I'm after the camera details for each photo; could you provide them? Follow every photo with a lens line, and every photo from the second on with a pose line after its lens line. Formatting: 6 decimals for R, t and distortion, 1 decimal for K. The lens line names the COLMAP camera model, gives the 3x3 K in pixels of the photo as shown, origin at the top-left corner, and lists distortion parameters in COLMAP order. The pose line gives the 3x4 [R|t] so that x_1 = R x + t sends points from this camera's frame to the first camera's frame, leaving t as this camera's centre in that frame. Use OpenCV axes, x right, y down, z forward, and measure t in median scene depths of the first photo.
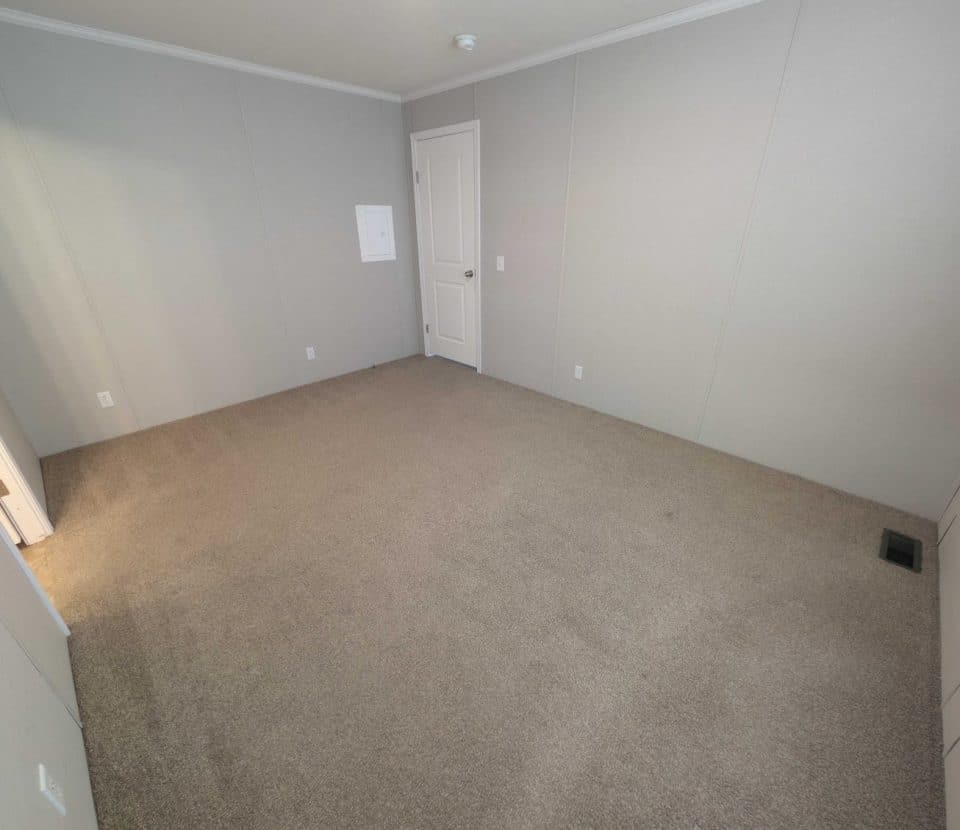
lens RADIAL K [[419.3, 0, 484.2], [0, 419.3, 403.3], [0, 0, 1]] dist [0.001770, -0.000008]
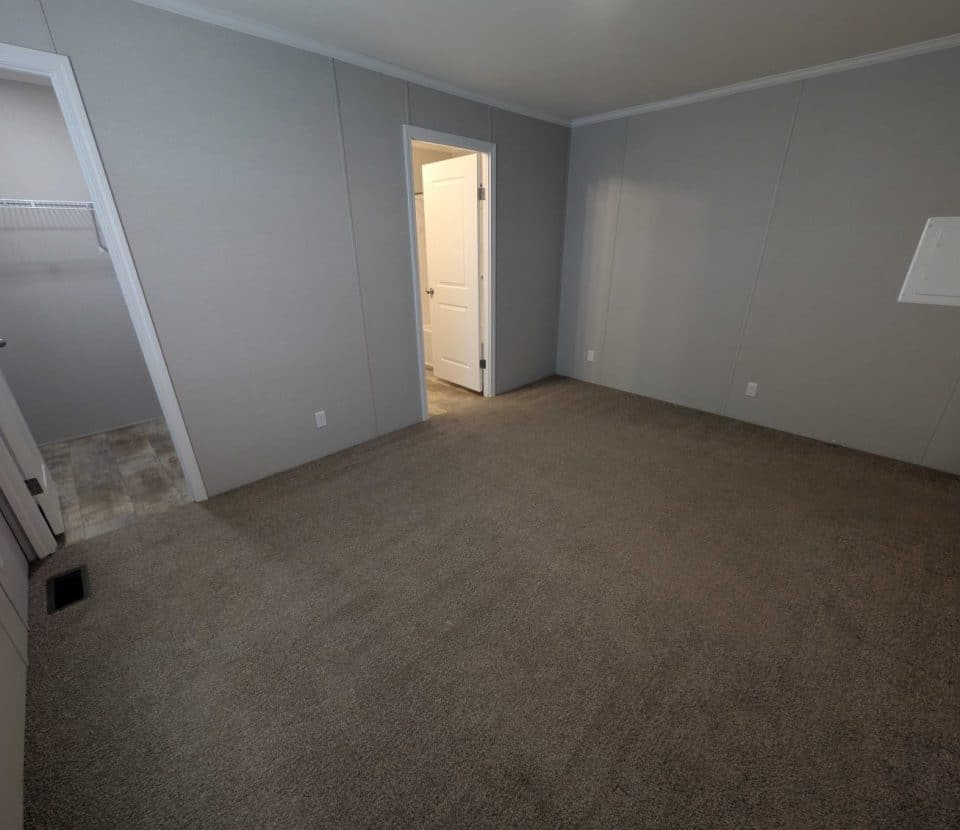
lens RADIAL K [[419.3, 0, 474.4], [0, 419.3, 412.5], [0, 0, 1]] dist [0.001770, -0.000008]
pose [[-0.027294, 0.381933, -0.923787, 0.555155], [-0.408048, 0.839376, 0.359090, -0.208547], [0.912552, 0.386751, 0.132937, 0.521733]]
